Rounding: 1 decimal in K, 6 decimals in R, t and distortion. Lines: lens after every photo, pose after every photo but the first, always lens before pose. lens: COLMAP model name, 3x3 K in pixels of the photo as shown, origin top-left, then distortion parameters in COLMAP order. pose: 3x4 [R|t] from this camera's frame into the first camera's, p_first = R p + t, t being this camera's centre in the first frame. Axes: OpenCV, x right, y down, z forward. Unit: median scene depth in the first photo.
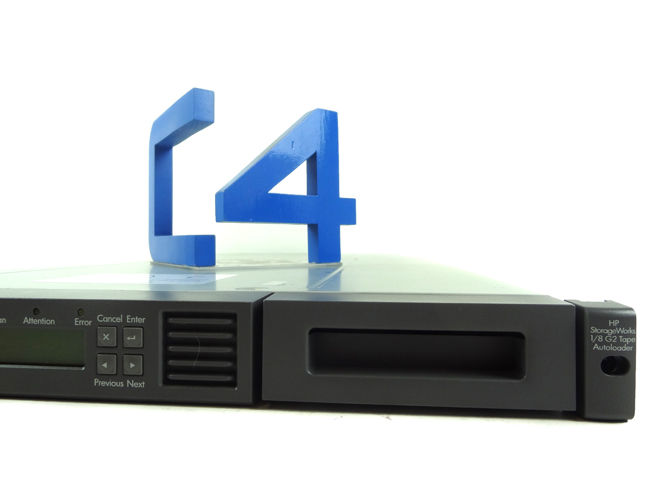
lens RADIAL K [[473.9, 0, 333.5], [0, 473.9, 250.0], [0, 0, 1]] dist [-0.001109, 0.001385]
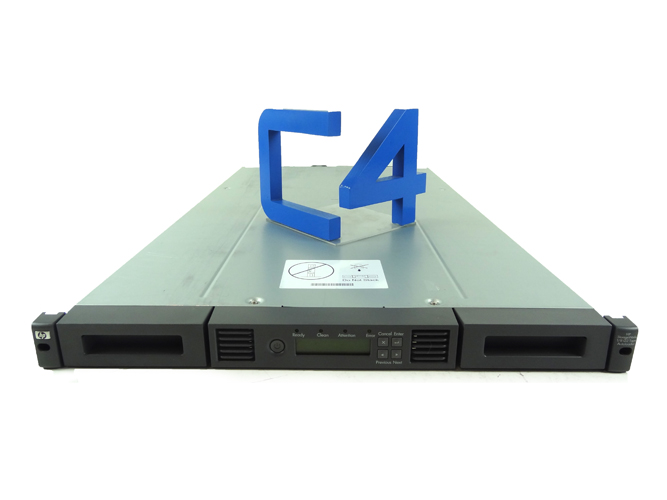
lens RADIAL K [[473.9, 0, 333.5], [0, 473.9, 250.0], [0, 0, 1]] dist [-0.001109, 0.001385]
pose [[0.994742, -0.035376, 0.096110, -0.866807], [0.002796, 0.947478, 0.319808, -0.821563], [-0.102376, -0.317857, 0.942595, -0.731766]]
